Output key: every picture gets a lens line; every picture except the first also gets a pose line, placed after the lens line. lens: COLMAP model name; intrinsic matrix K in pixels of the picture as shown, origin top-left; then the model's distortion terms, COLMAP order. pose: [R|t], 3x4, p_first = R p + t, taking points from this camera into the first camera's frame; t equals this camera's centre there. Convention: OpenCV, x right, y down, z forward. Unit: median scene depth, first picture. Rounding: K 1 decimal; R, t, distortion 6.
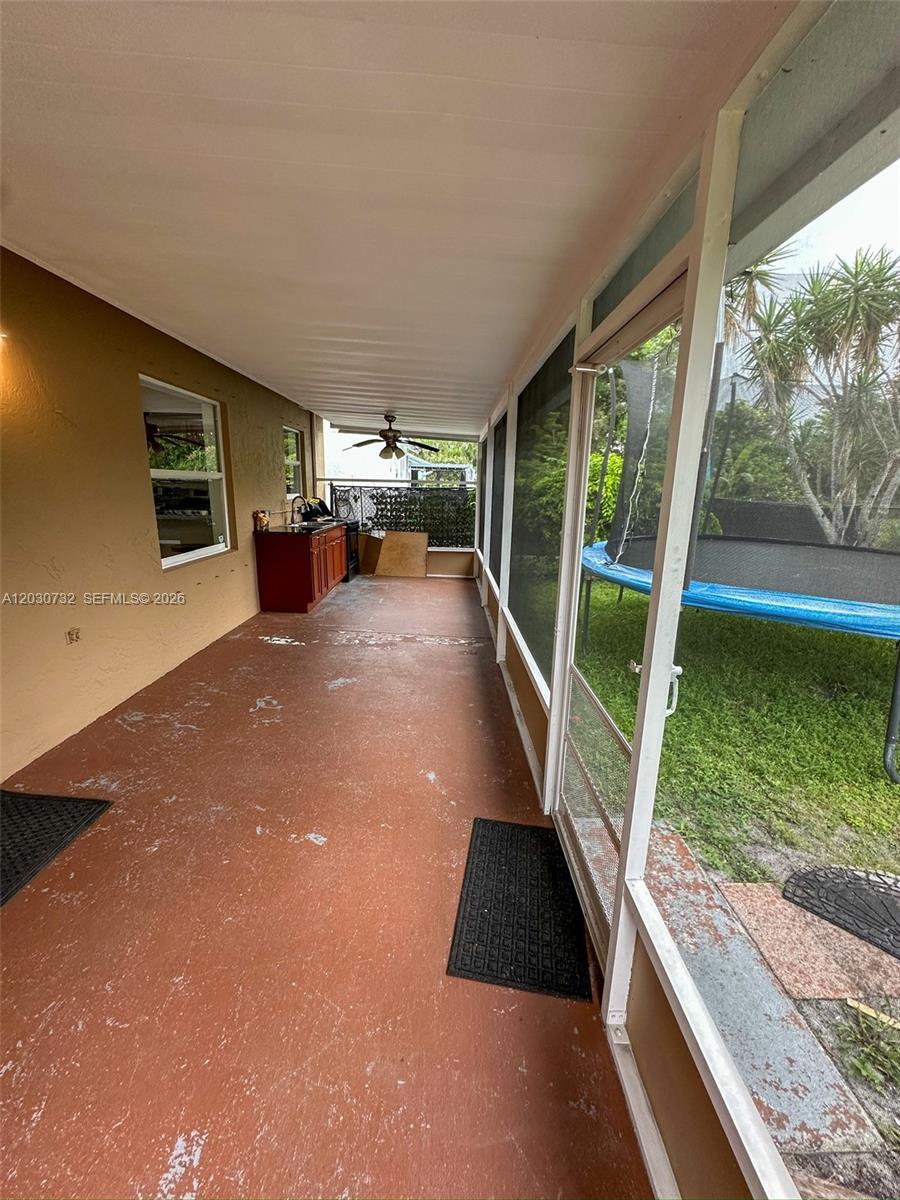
lens RADIAL K [[478.8, 0, 450.0], [0, 478.8, 600.0], [0, 0, 1]] dist [-0.001751, 0.000202]
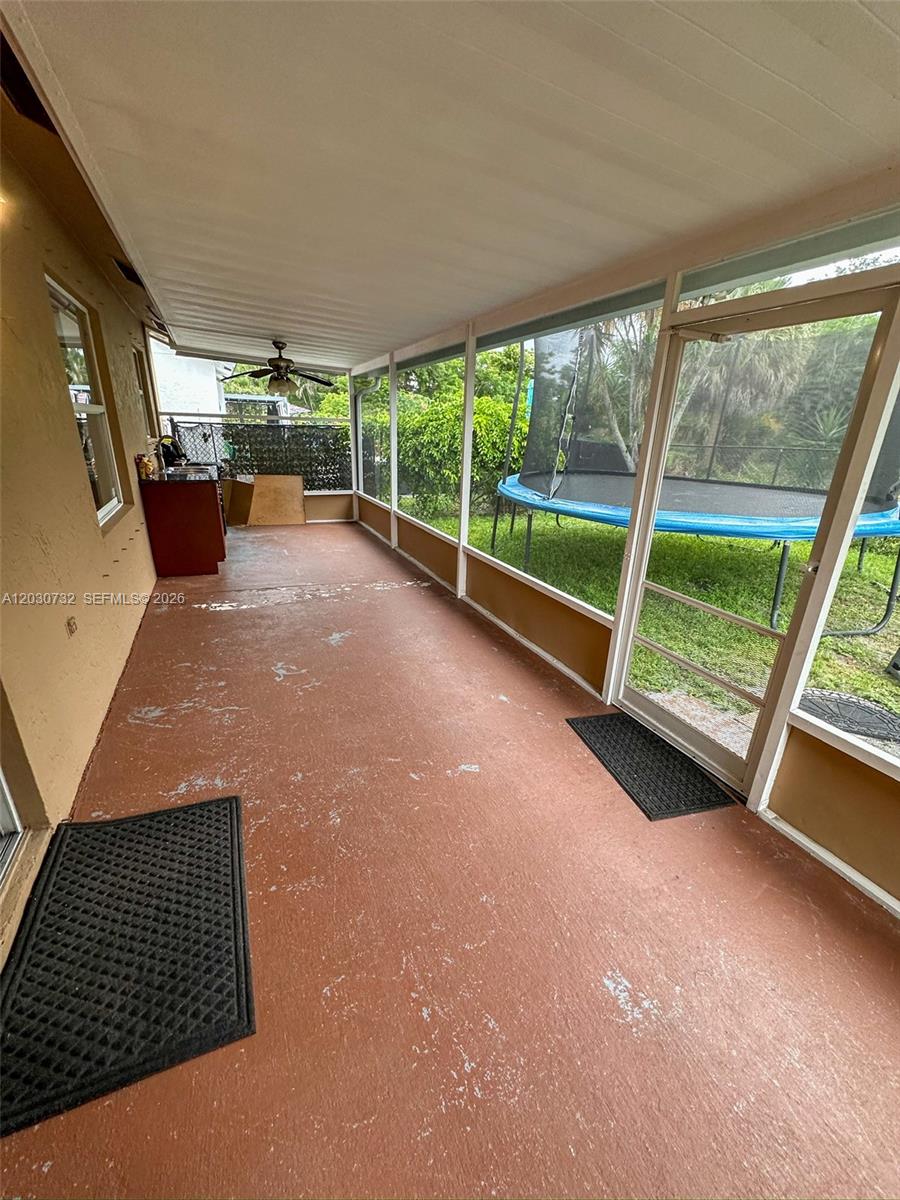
lens RADIAL K [[478.8, 0, 450.0], [0, 478.8, 600.0], [0, 0, 1]] dist [-0.001751, 0.000202]
pose [[0.910065, -0.133712, 0.392304, -0.302956], [0.084093, 0.986413, 0.141129, -0.015187], [-0.405845, -0.095446, 0.908945, 0.028546]]
